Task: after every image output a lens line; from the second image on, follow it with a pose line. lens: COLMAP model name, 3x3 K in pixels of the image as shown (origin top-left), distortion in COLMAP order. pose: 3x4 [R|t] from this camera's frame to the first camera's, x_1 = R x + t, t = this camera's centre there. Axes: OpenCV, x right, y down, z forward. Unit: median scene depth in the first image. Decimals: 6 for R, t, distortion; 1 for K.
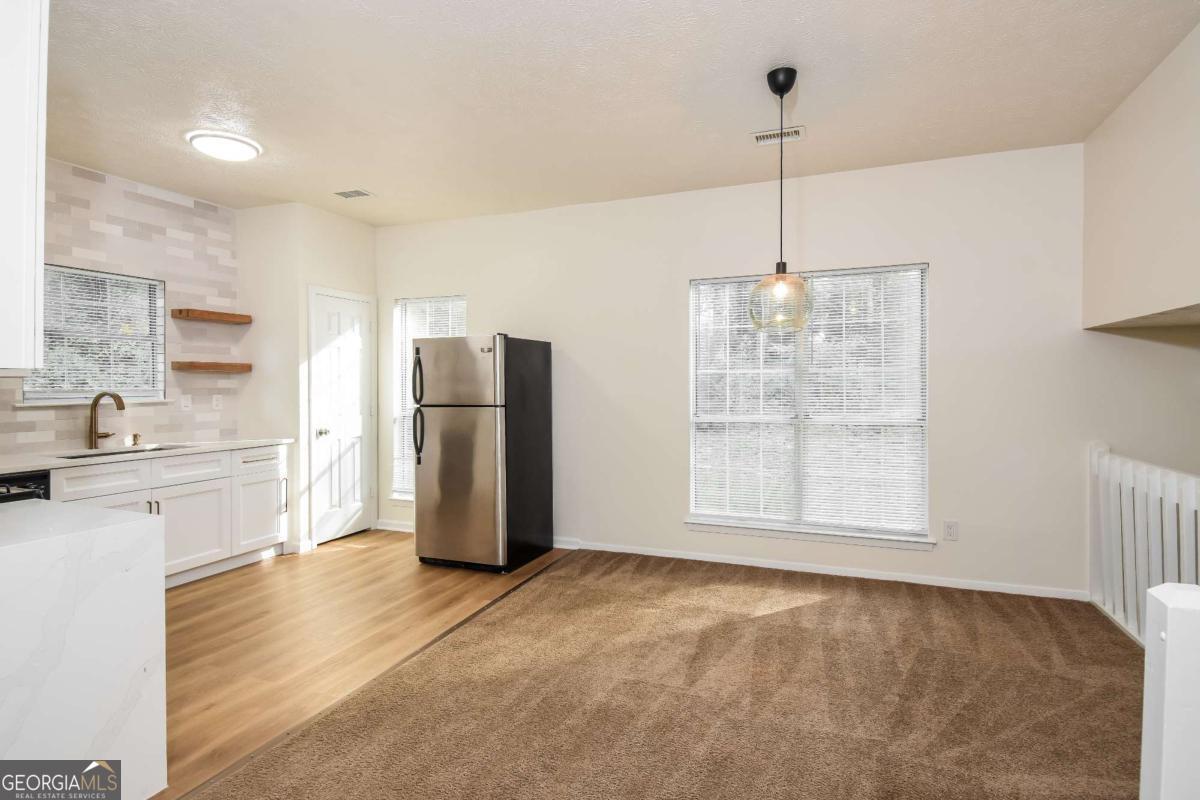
lens RADIAL K [[608.9, 0, 603.0], [0, 608.9, 385.1], [0, 0, 1]] dist [0.002538, 0.000287]
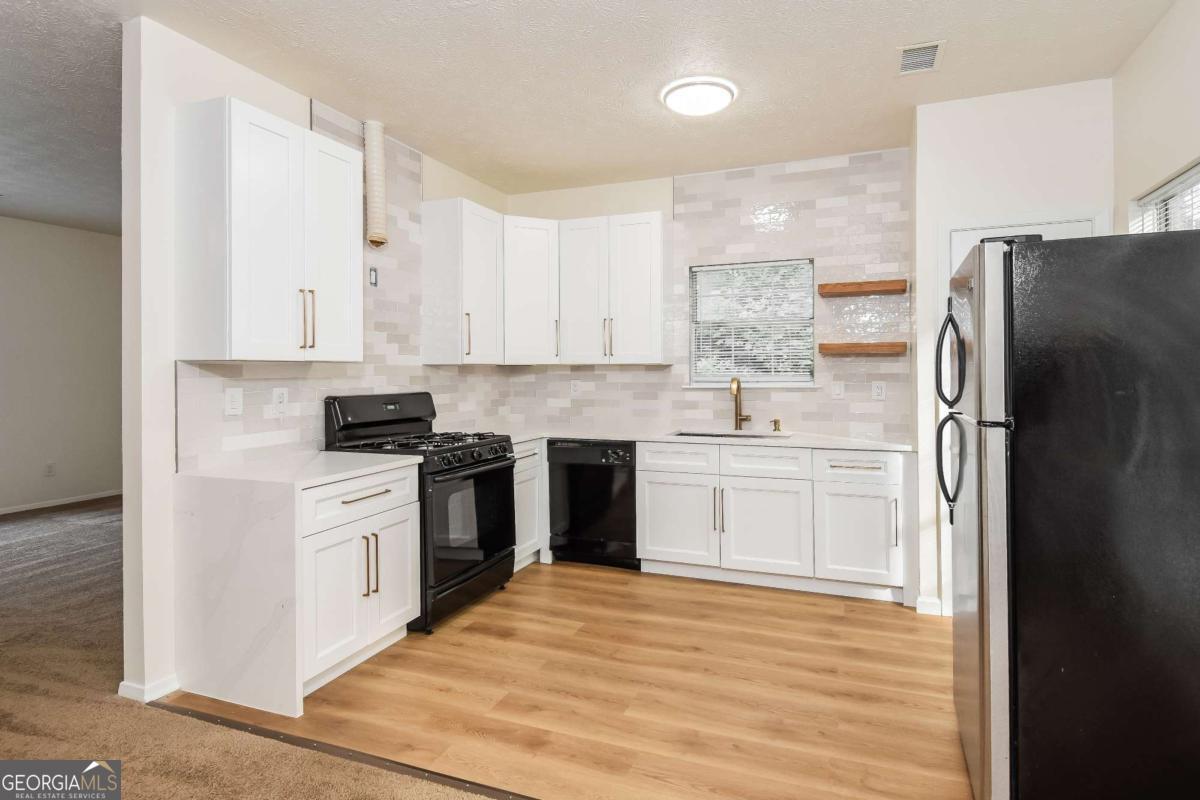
lens RADIAL K [[606.0, 0, 601.9], [0, 606.0, 370.1], [0, 0, 1]] dist [0.030100, 0.000130]
pose [[0.024569, 0.001485, -0.999697, 0.196811], [0.002464, 0.999996, 0.001546, -0.002050], [0.999695, -0.002501, 0.024566, 0.646755]]
